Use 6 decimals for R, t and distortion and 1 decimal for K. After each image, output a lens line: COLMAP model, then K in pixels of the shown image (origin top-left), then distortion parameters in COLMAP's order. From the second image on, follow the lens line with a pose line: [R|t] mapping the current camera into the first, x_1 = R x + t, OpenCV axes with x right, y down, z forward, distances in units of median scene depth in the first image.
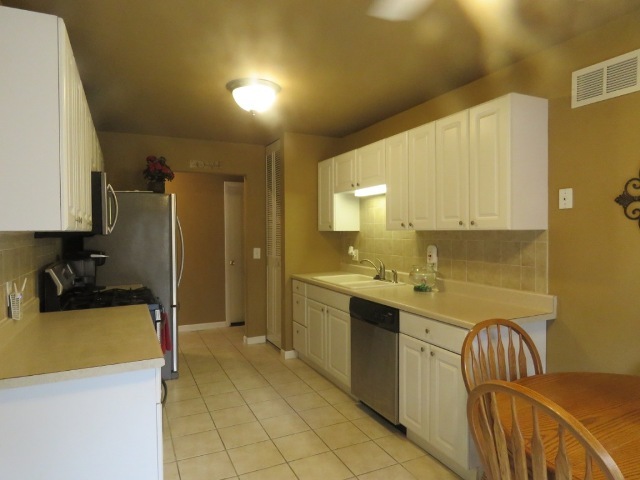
lens RADIAL K [[409.8, 0, 320.0], [0, 409.8, 240.0], [0, 0, 1]] dist [0.041078, 0.000499]
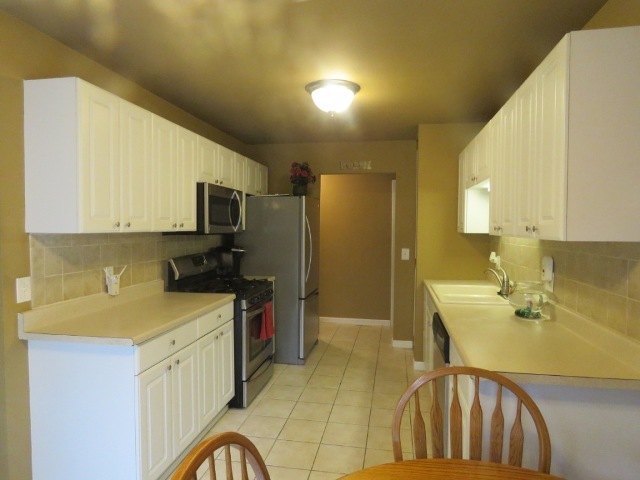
lens RADIAL K [[407.9, 0, 320.0], [0, 407.9, 240.0], [0, 0, 1]] dist [0.001240, -0.000404]
pose [[0.815844, 0.030490, -0.577467, 0.355018], [-0.024870, 0.999535, 0.017638, -0.018912], [0.577736, -0.000028, 0.816223, 0.166663]]
